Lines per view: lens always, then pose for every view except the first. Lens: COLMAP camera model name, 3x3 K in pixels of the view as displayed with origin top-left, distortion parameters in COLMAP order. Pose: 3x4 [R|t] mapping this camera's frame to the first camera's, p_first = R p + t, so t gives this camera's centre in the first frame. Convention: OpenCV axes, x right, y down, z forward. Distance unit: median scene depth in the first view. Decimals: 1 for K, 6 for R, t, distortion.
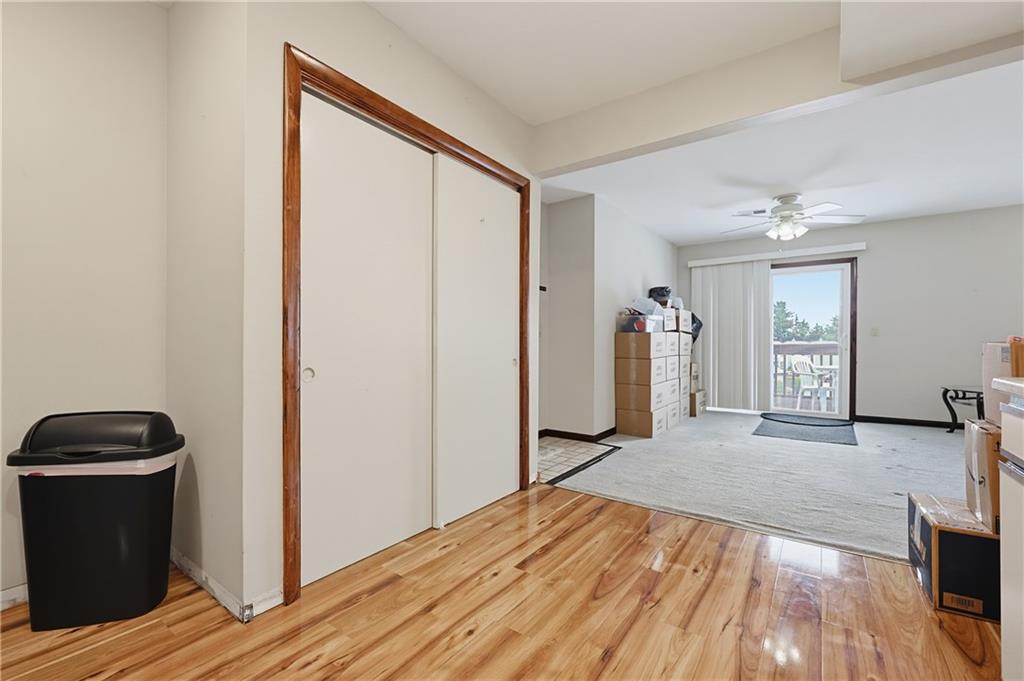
lens RADIAL K [[436.8, 0, 518.9], [0, 436.8, 344.1], [0, 0, 1]] dist [0.000775, -0.001332]
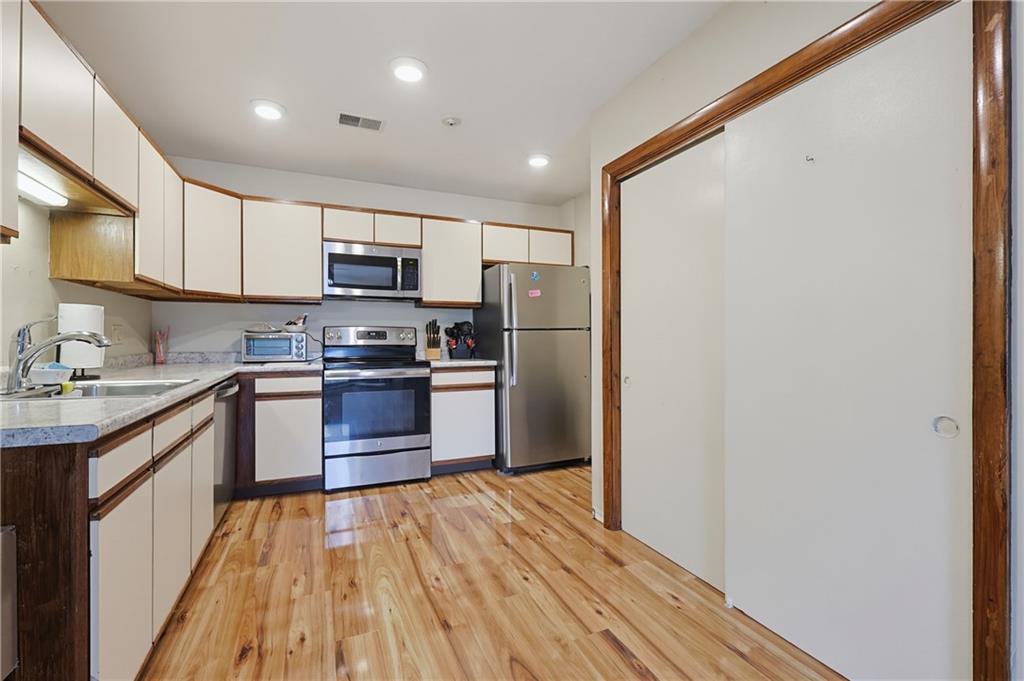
lens RADIAL K [[436.8, 0, 504.2], [0, 436.8, 340.6], [0, 0, 1]] dist [0.000775, -0.001332]
pose [[-0.528874, -0.000047, -0.848700, 0.611375], [0.000441, 1.000000, -0.000331, -0.041926], [0.848700, -0.000550, -0.528874, 0.948867]]
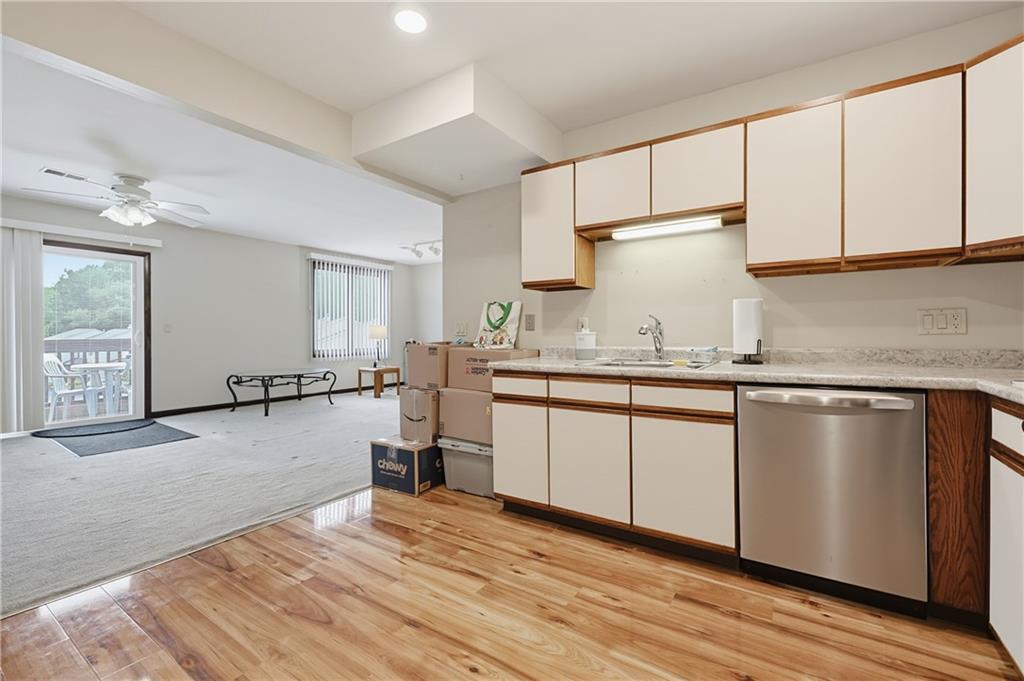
lens RADIAL K [[436.8, 0, 520.9], [0, 436.8, 338.1], [0, 0, 1]] dist [0.000775, -0.001332]
pose [[-0.033399, -0.010730, 0.999384, -0.513844], [0.000019, 0.999942, 0.010736, -0.033304], [-0.999442, 0.000378, -0.033397, 0.400175]]
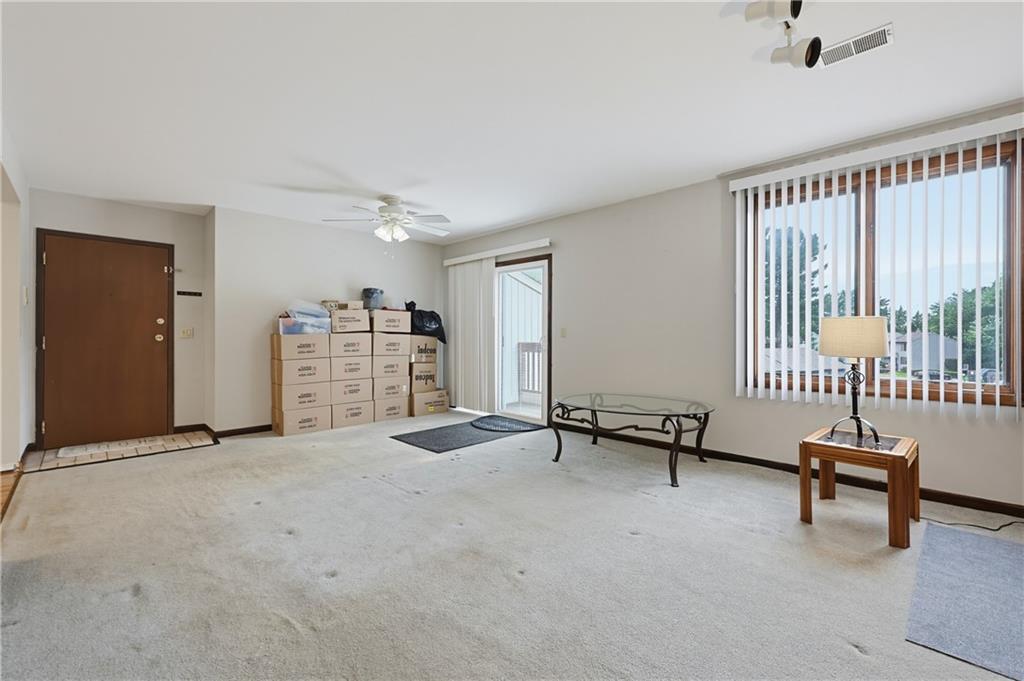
lens RADIAL K [[436.8, 0, 516.0], [0, 436.8, 338.6], [0, 0, 1]] dist [0.000775, -0.001332]
pose [[0.986250, 0.002880, -0.165236, 1.769979], [-0.001210, 0.999947, 0.010210, -0.051762], [0.165257, -0.009870, 0.986201, 0.115143]]
